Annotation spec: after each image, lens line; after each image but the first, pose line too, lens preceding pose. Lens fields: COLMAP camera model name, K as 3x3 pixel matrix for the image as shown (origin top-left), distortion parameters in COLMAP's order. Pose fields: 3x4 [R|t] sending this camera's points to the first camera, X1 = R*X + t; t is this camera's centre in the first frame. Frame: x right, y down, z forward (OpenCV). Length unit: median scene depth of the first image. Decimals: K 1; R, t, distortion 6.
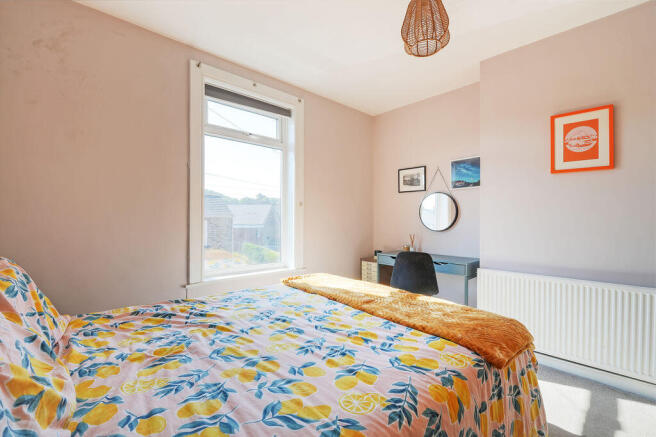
lens RADIAL K [[297.5, 0, 326.2], [0, 297.5, 219.6], [0, 0, 1]] dist [-0.003015, -0.000368]
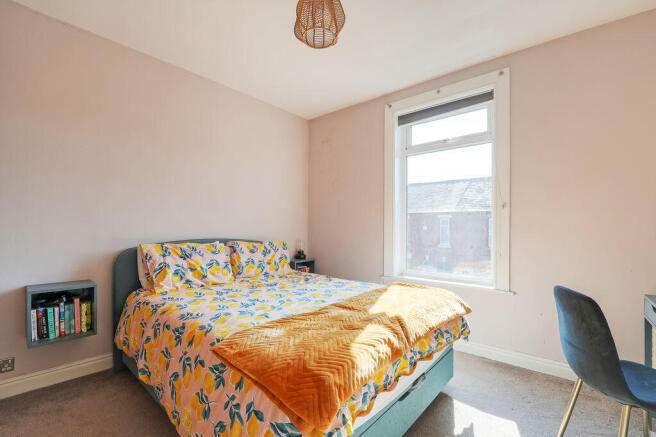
lens RADIAL K [[296.4, 0, 326.2], [0, 296.4, 230.9], [0, 0, 1]] dist [-0.001362, -0.000155]
pose [[0.107922, 0.001443, -0.994158, 0.737207], [-0.004329, 0.999990, 0.000982, 0.015752], [0.994150, 0.004197, 0.107927, 0.542384]]
